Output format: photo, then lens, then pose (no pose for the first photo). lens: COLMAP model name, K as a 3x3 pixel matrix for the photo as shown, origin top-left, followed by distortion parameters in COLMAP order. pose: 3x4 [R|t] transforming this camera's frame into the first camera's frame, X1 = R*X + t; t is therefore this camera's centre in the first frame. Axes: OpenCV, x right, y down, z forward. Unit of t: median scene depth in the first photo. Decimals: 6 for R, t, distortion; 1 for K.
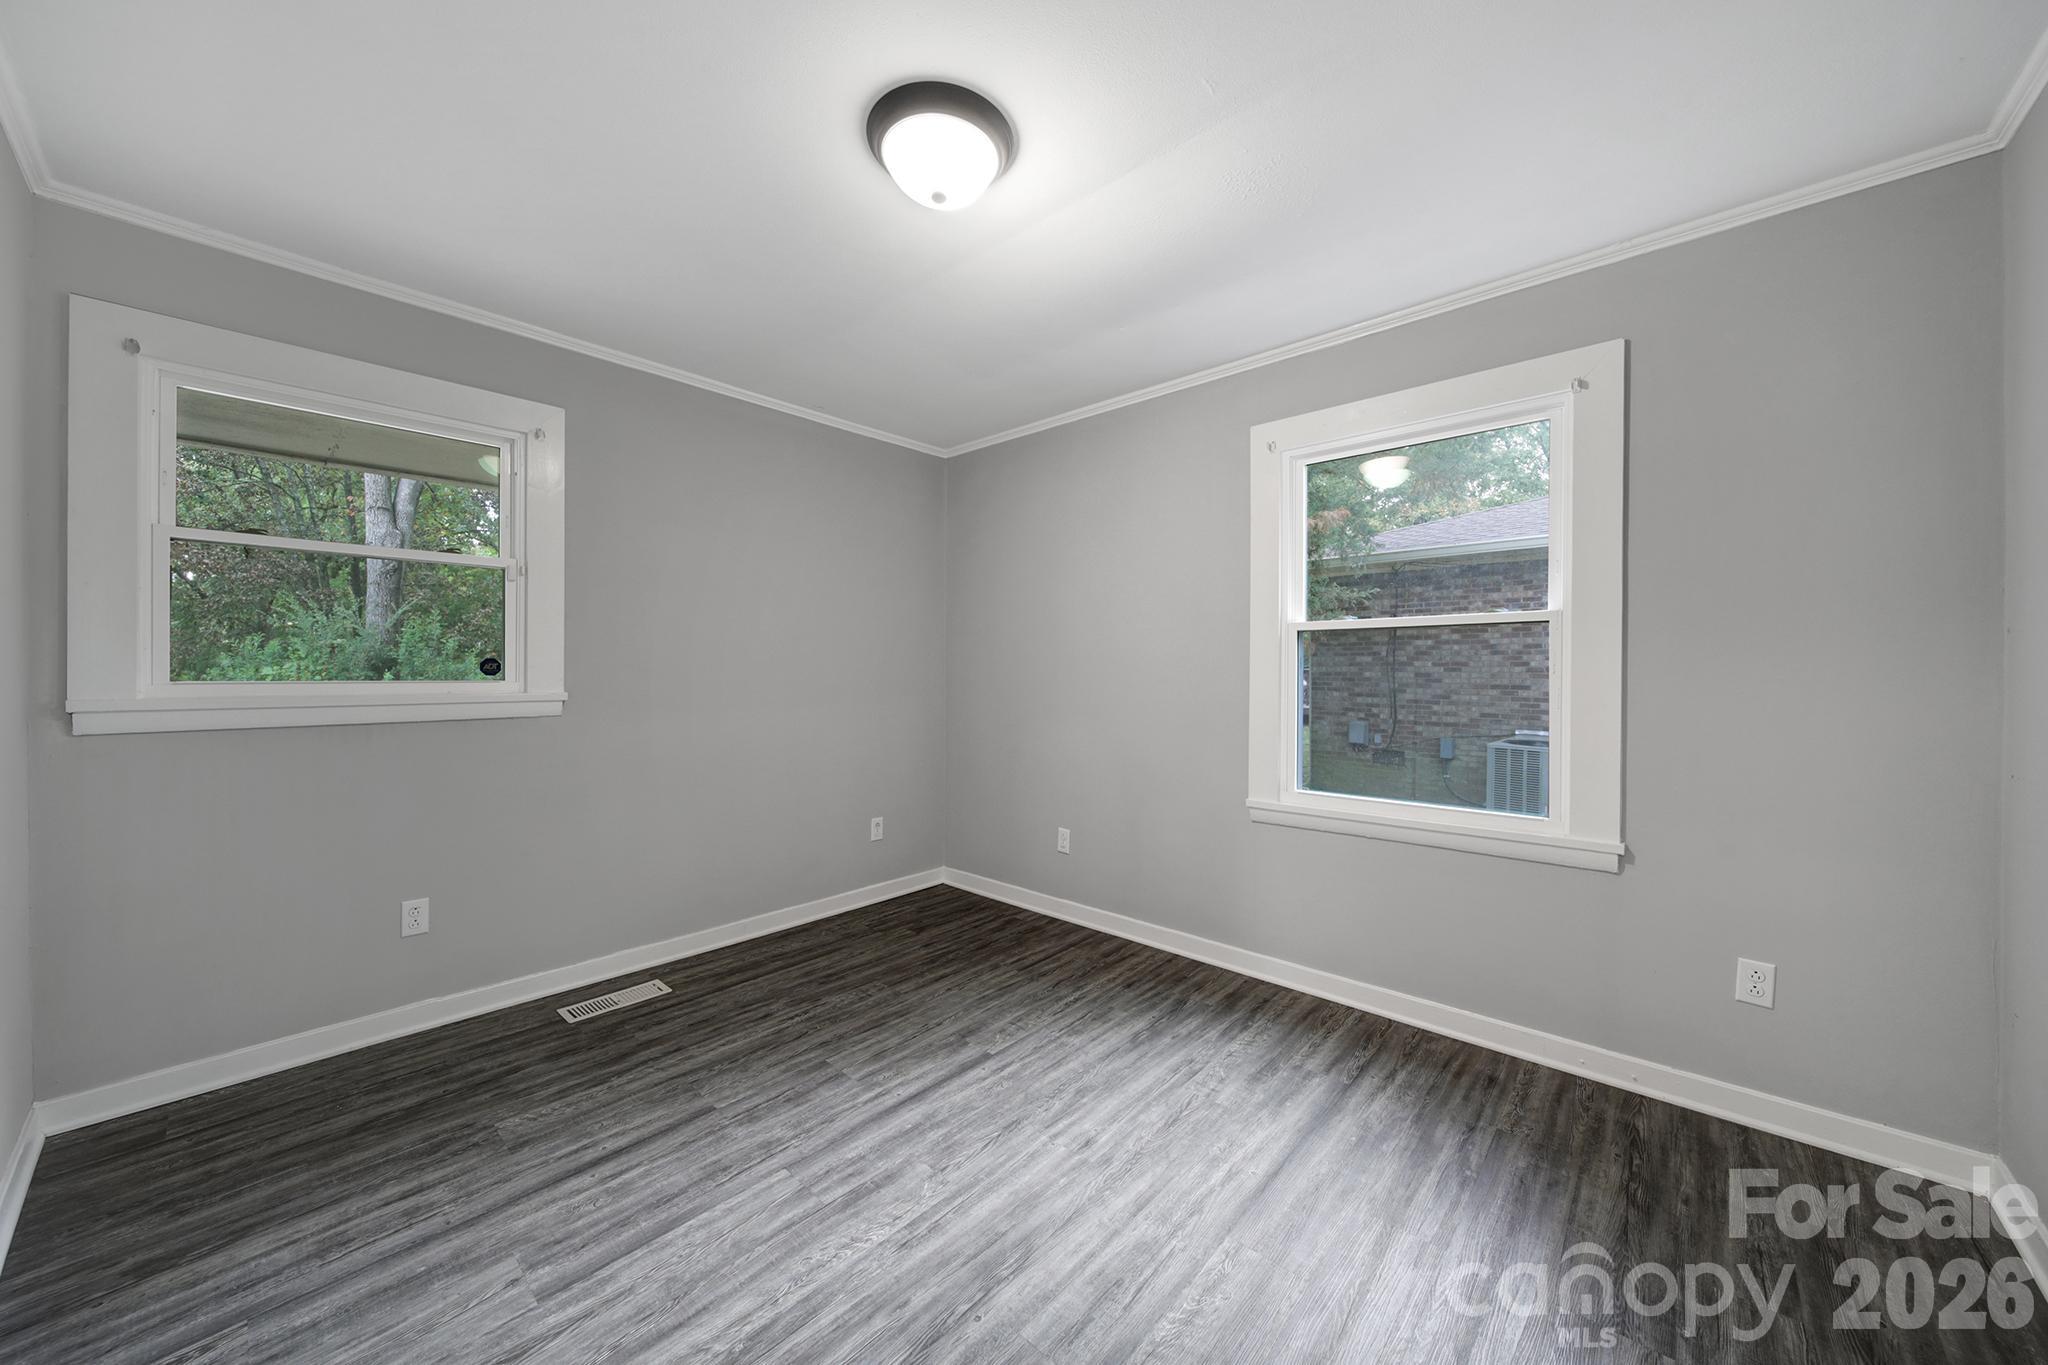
lens RADIAL K [[728.0, 0, 1026.3], [0, 728.0, 673.1], [0, 0, 1]] dist [0.000125, -0.001017]
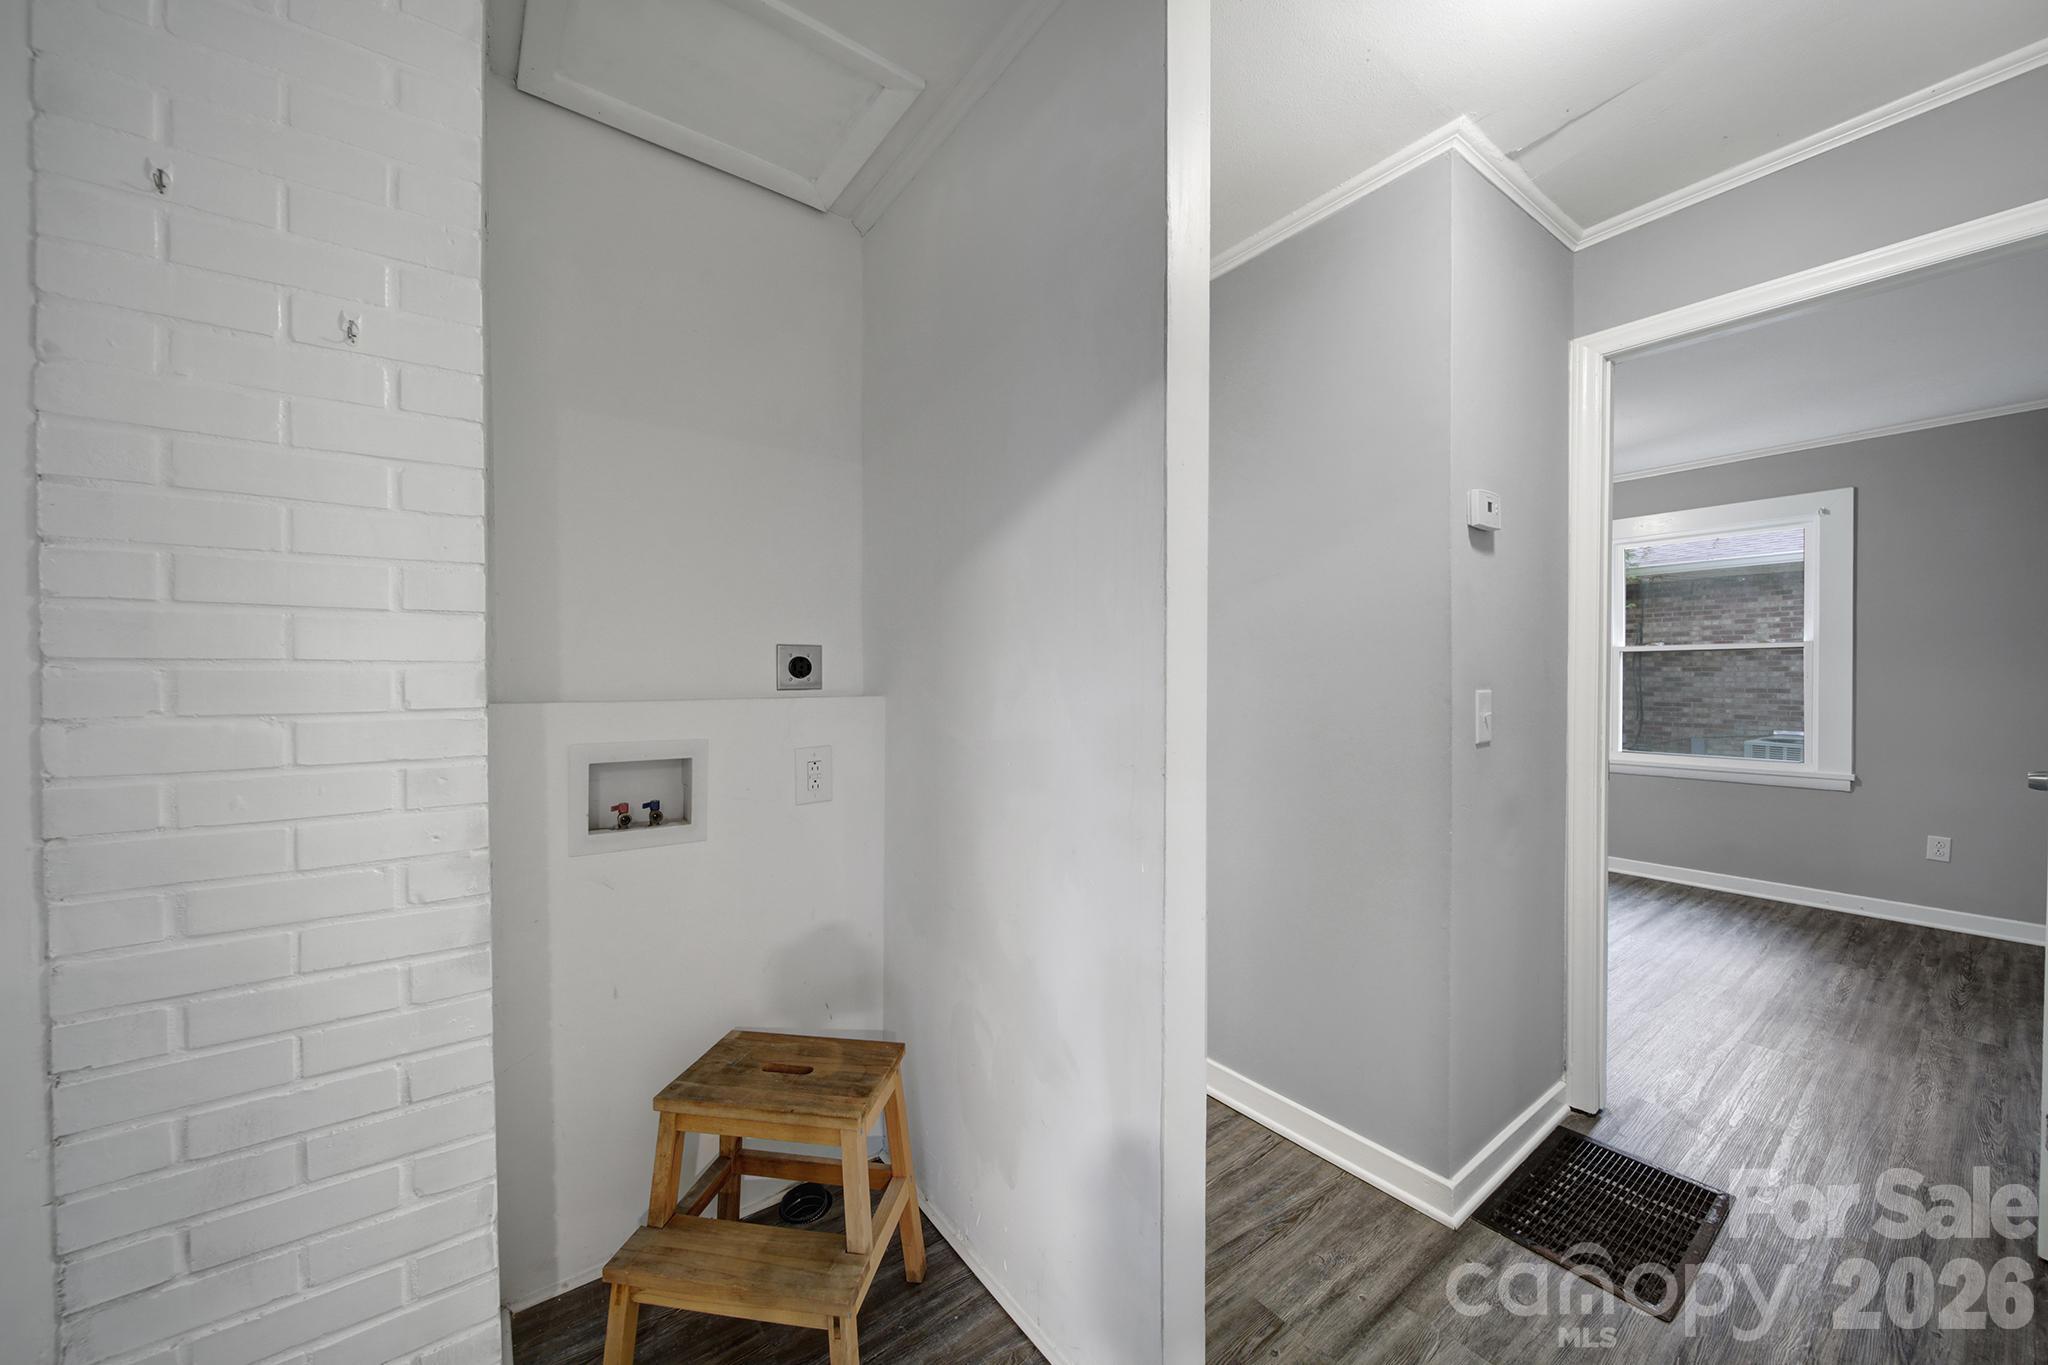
lens RADIAL K [[728.0, 0, 1031.1], [0, 728.0, 681.8], [0, 0, 1]] dist [0.000125, -0.001017]
pose [[0.979904, -0.004588, -0.199419, -0.190265], [0.005079, 0.999985, 0.001953, -0.000981], [0.199407, -0.002926, 0.979912, -0.273591]]
